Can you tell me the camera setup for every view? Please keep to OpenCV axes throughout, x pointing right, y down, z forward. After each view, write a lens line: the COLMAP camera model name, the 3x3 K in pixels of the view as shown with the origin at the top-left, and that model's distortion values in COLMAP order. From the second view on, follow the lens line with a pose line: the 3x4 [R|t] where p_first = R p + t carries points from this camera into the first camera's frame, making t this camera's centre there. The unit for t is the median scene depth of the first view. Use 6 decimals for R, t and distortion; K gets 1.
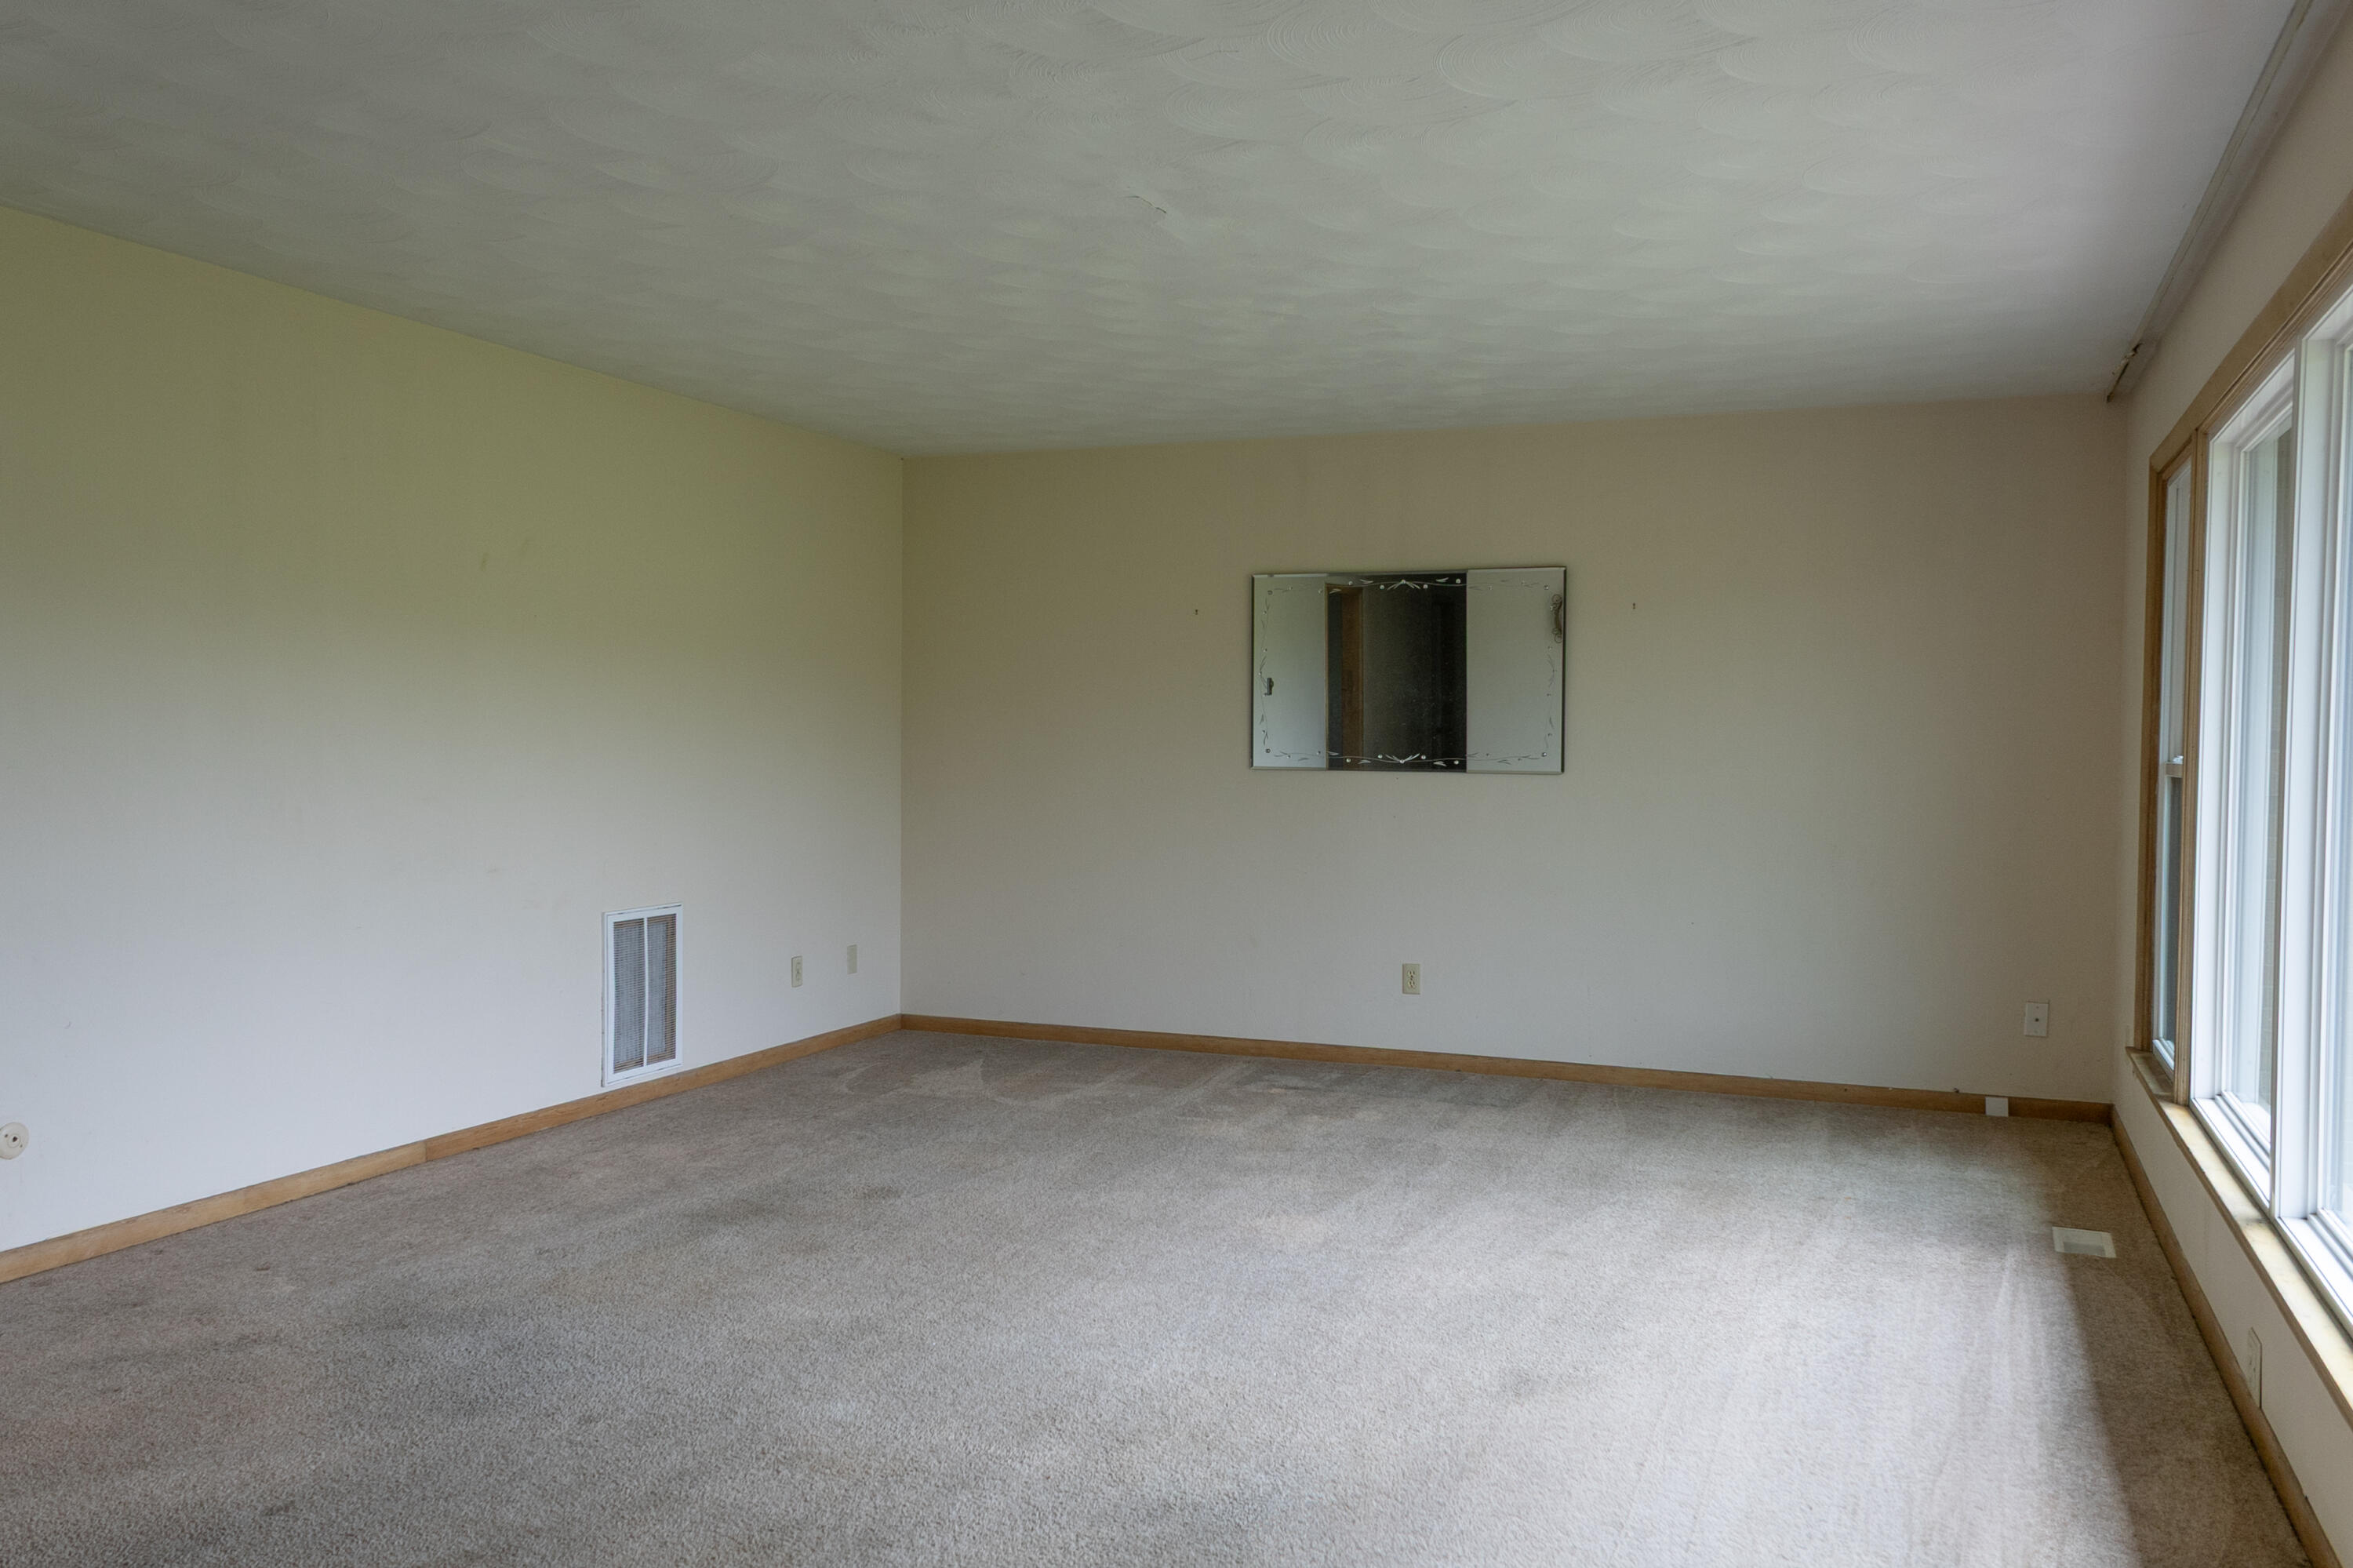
lens RADIAL K [[1909.6, 0, 1176.0], [0, 1909.6, 786.9], [0, 0, 1]] dist [0.074269, -0.047250]
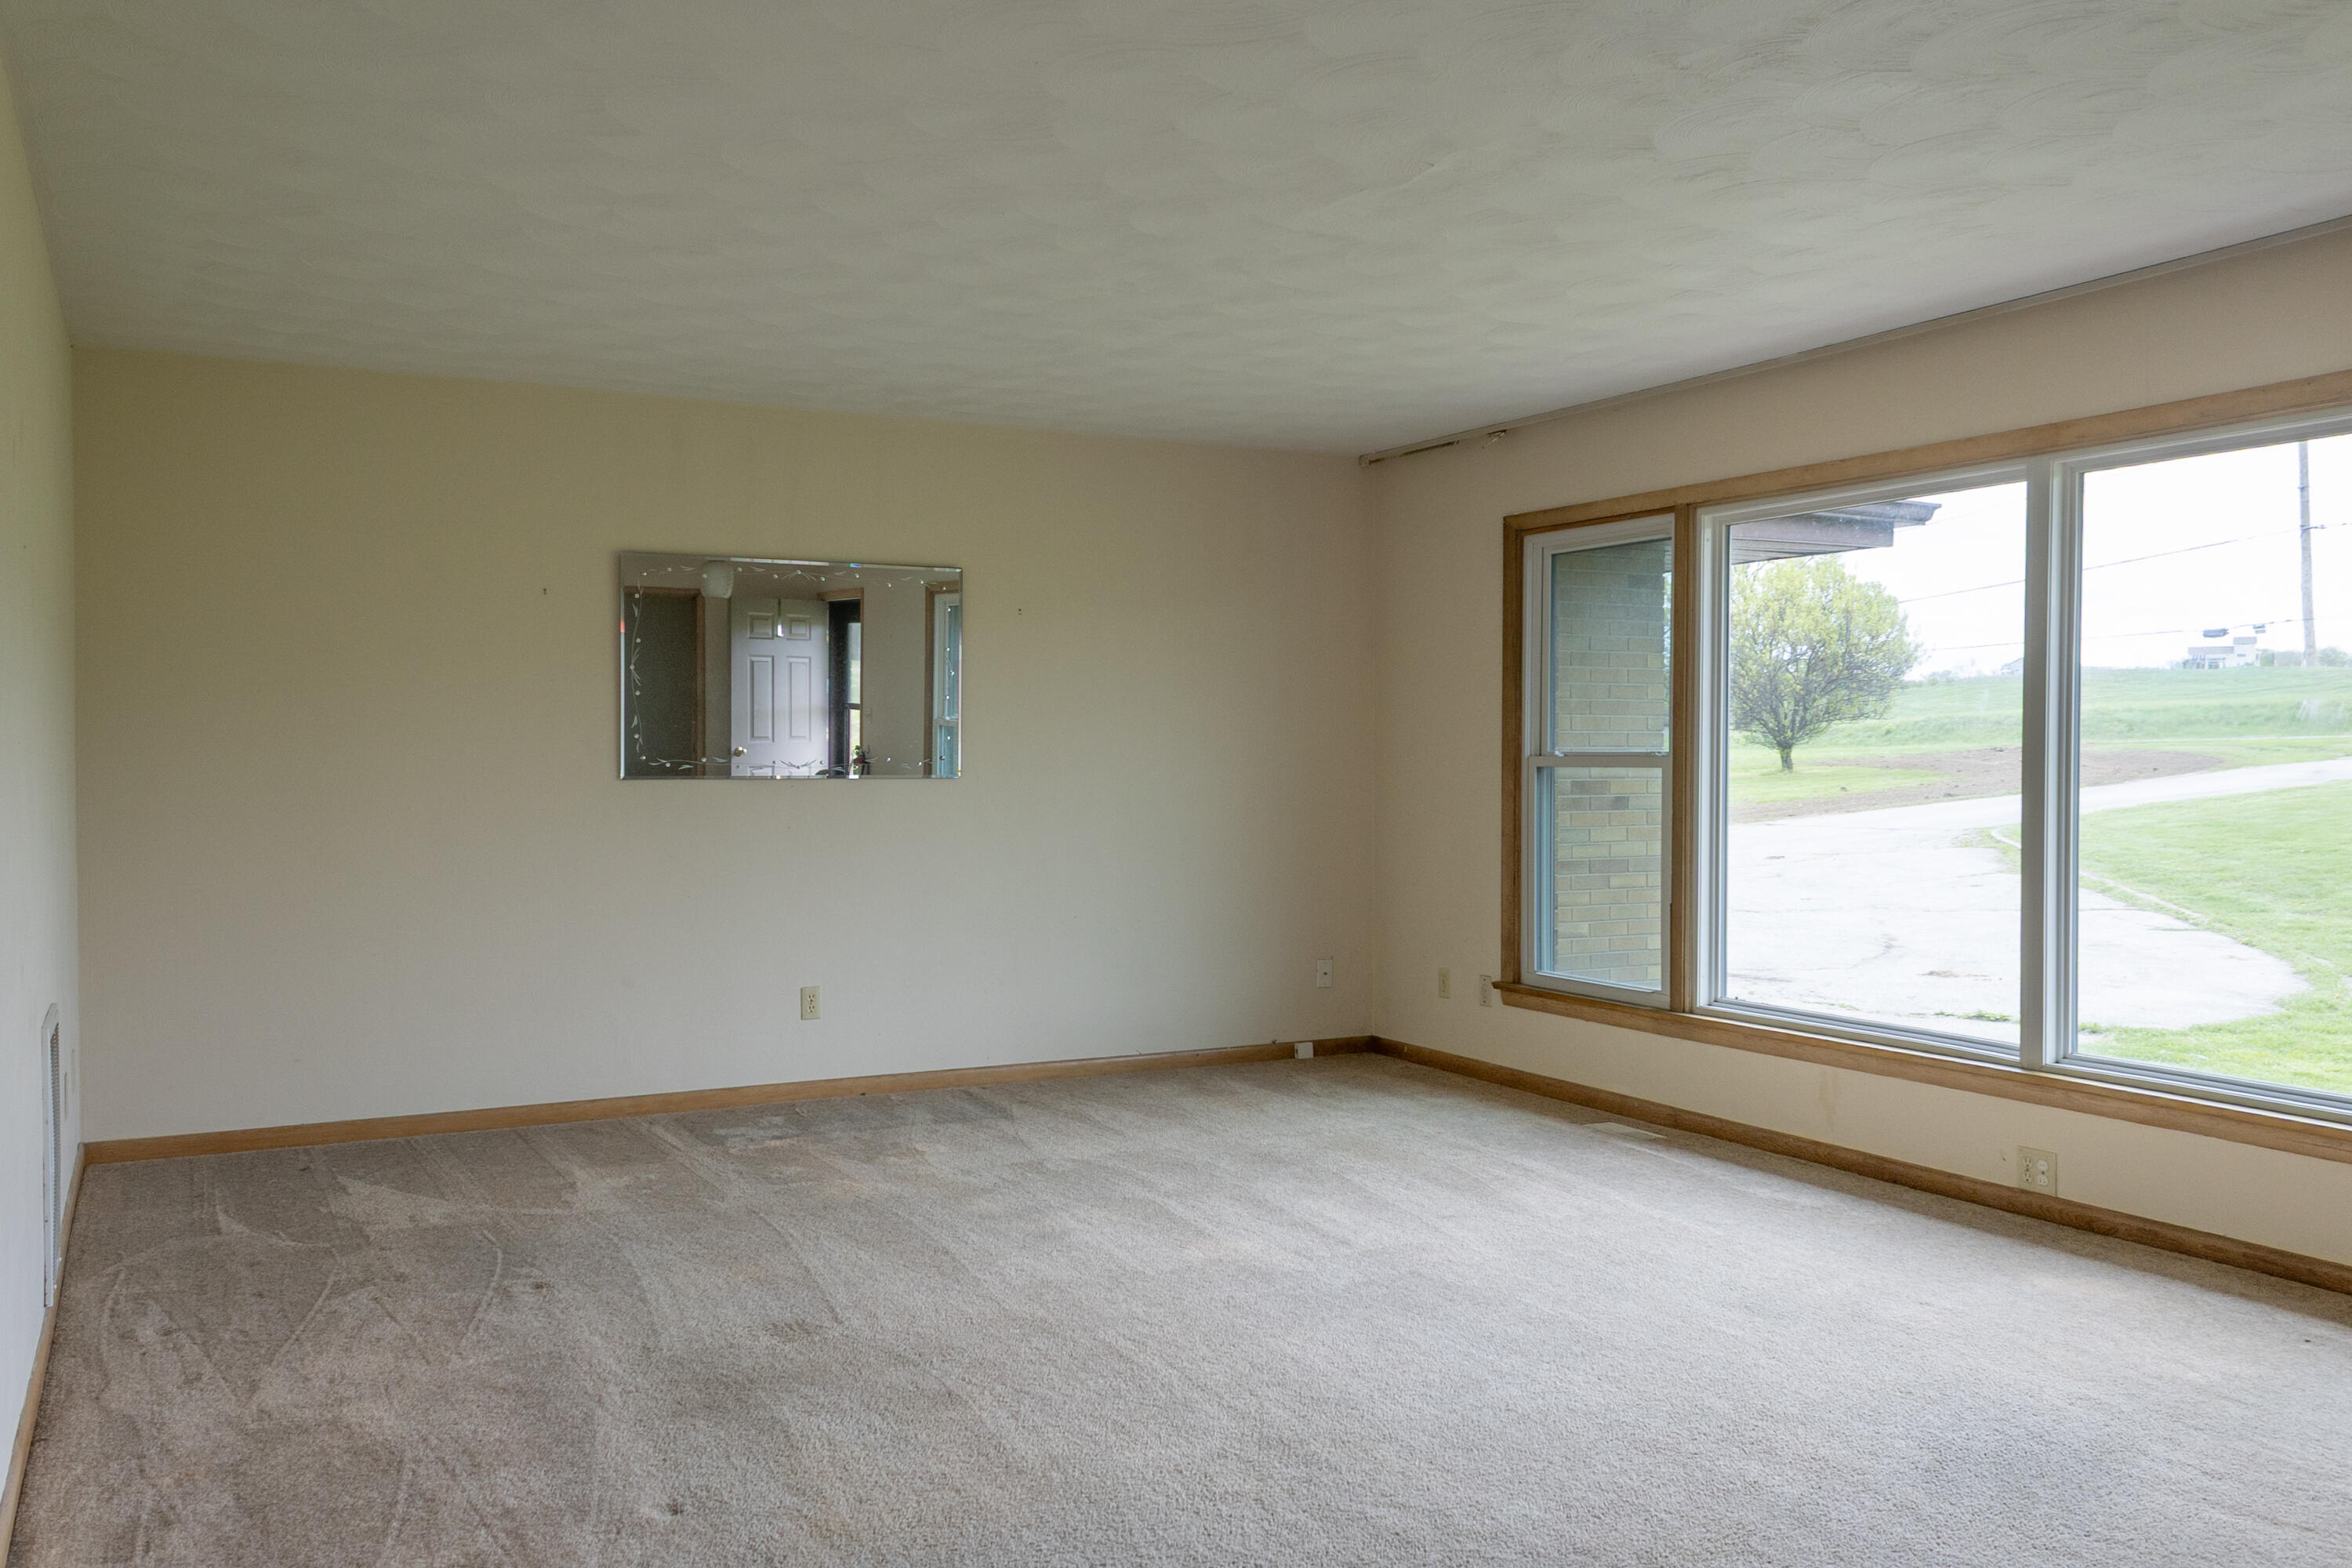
lens RADIAL K [[1908.7, 0, 1173.5], [0, 1908.7, 780.3], [0, 0, 1]] dist [0.074269, -0.047250]
pose [[0.645266, -0.020016, 0.763696, -0.671208], [0.025703, 0.999660, 0.004483, -0.007963], [-0.763526, 0.016737, 0.645561, 0.402436]]
